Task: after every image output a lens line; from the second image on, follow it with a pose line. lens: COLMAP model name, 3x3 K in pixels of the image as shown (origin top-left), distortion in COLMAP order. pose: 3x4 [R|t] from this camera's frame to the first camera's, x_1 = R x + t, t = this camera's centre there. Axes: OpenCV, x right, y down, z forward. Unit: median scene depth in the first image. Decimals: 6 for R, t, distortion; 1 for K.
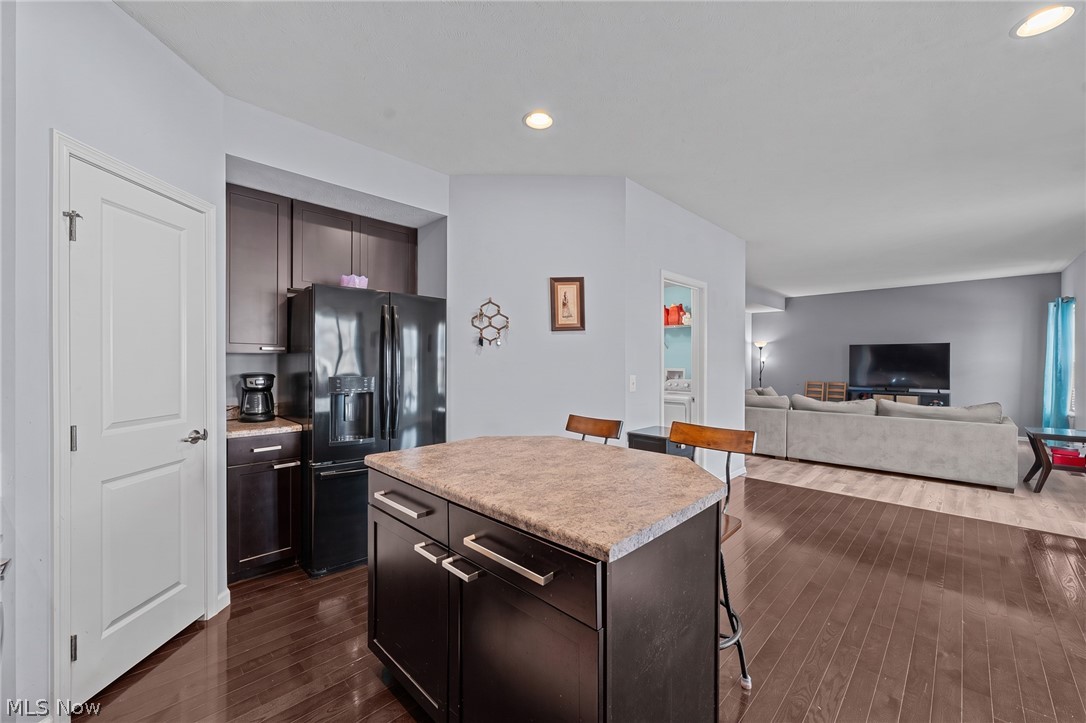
lens RADIAL K [[424.3, 0, 543.0], [0, 424.3, 361.5], [0, 0, 1]] dist [-0.000712, 0.000202]
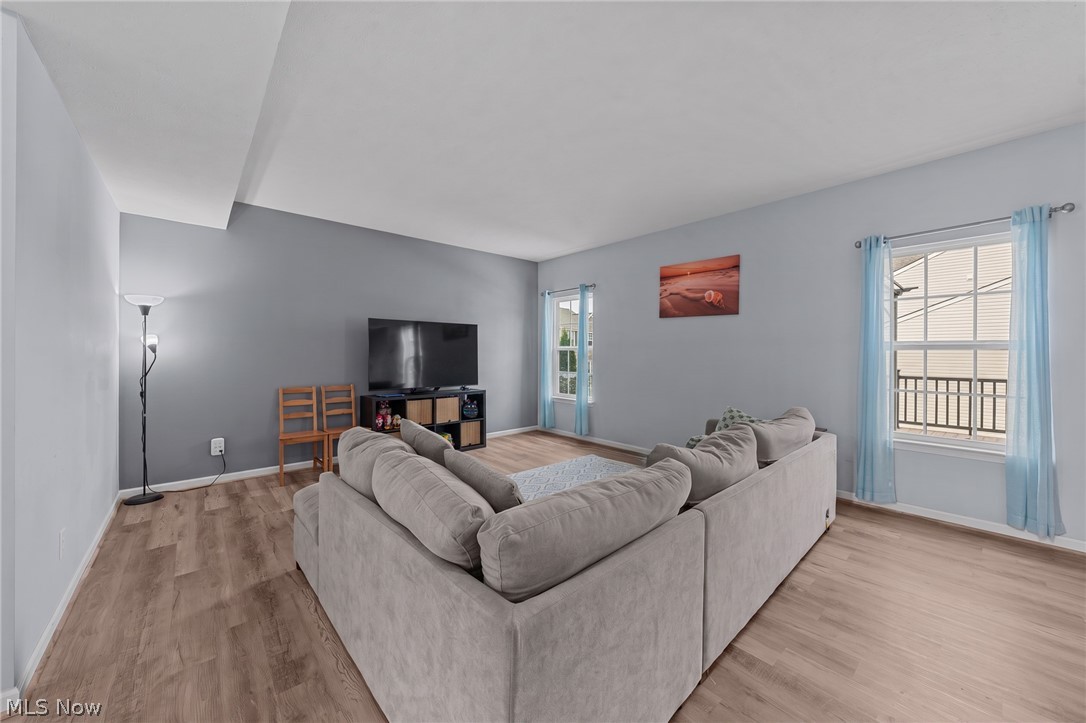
lens RADIAL K [[396.9, 0, 554.8], [0, 396.9, 354.4], [0, 0, 1]] dist [-0.000013, 0.000150]
pose [[0.040632, -0.006486, 0.999153, 0.517126], [0.000896, 0.999979, 0.006455, 0.016616], [-0.999174, 0.000633, 0.040637, 1.877304]]
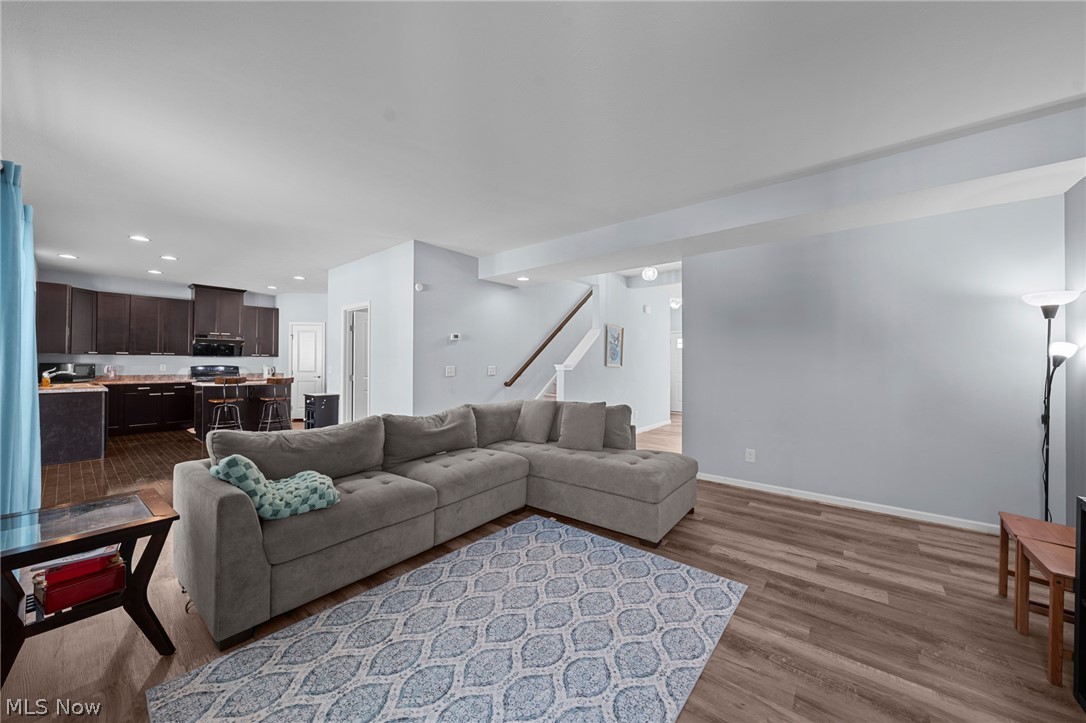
lens RADIAL K [[389.2, 0, 542.8], [0, 389.2, 360.4], [0, 0, 1]] dist [0.000507, 0.000065]
pose [[0.097894, -0.006485, -0.995176, 2.203621], [-0.004601, 0.999965, -0.006968, 0.016123], [0.995186, 0.005261, 0.097861, 1.871976]]
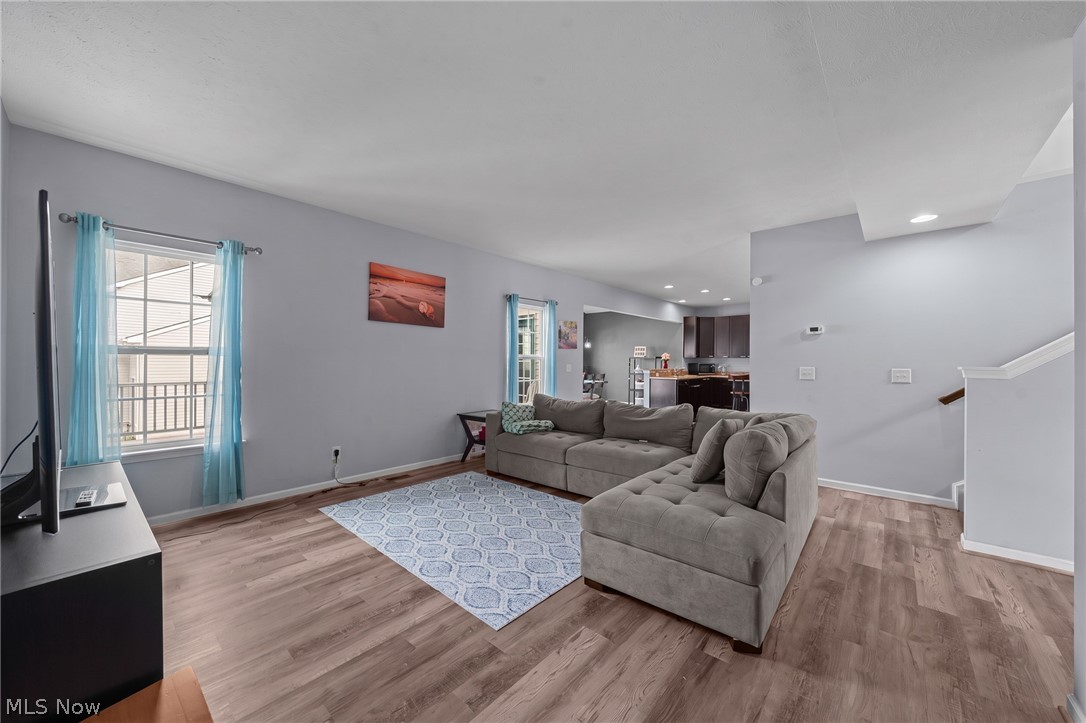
lens RADIAL K [[398.6, 0, 546.5], [0, 398.6, 360.4], [0, 0, 1]] dist [0.006806, 0.000006]
pose [[-0.997597, -0.009942, -0.068566, 1.528930], [-0.010008, 0.999950, 0.000626, 0.014735], [0.068557, 0.001311, -0.997646, 2.878476]]
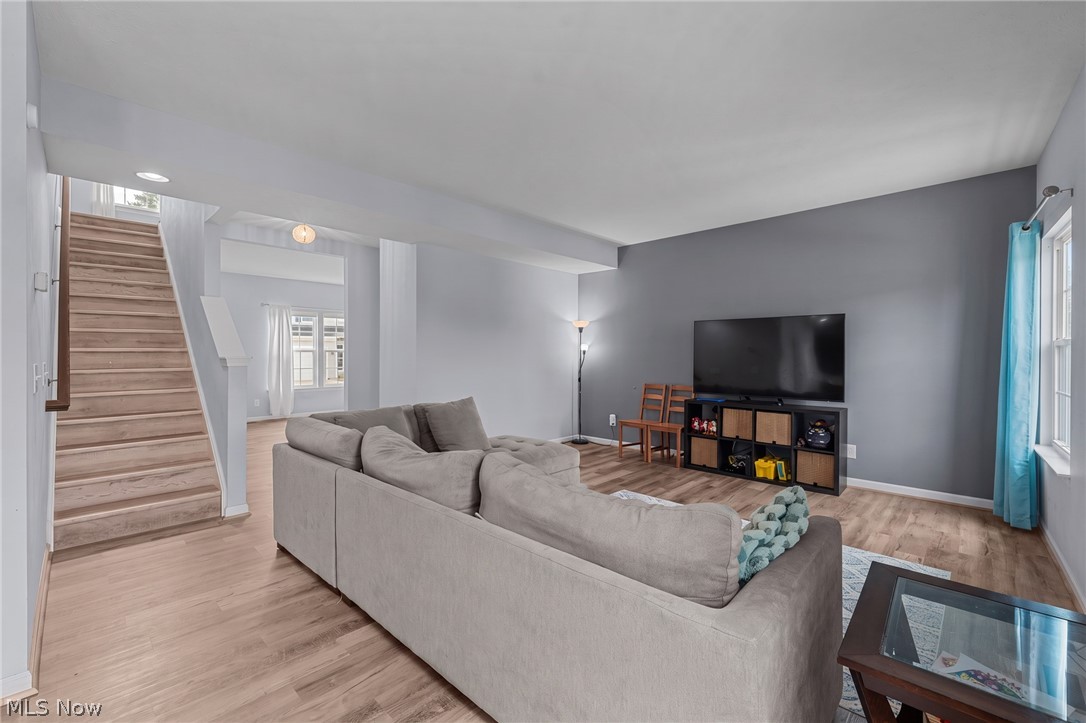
lens RADIAL K [[459.2, 0, 542.7], [0, 459.2, 355.1], [0, 0, 1]] dist [-0.001550, -0.000228]
pose [[0.999694, -0.003686, 0.024449, 1.292904], [0.003638, 0.999991, 0.002041, 0.013359], [-0.024457, -0.001952, 0.999699, 0.984412]]
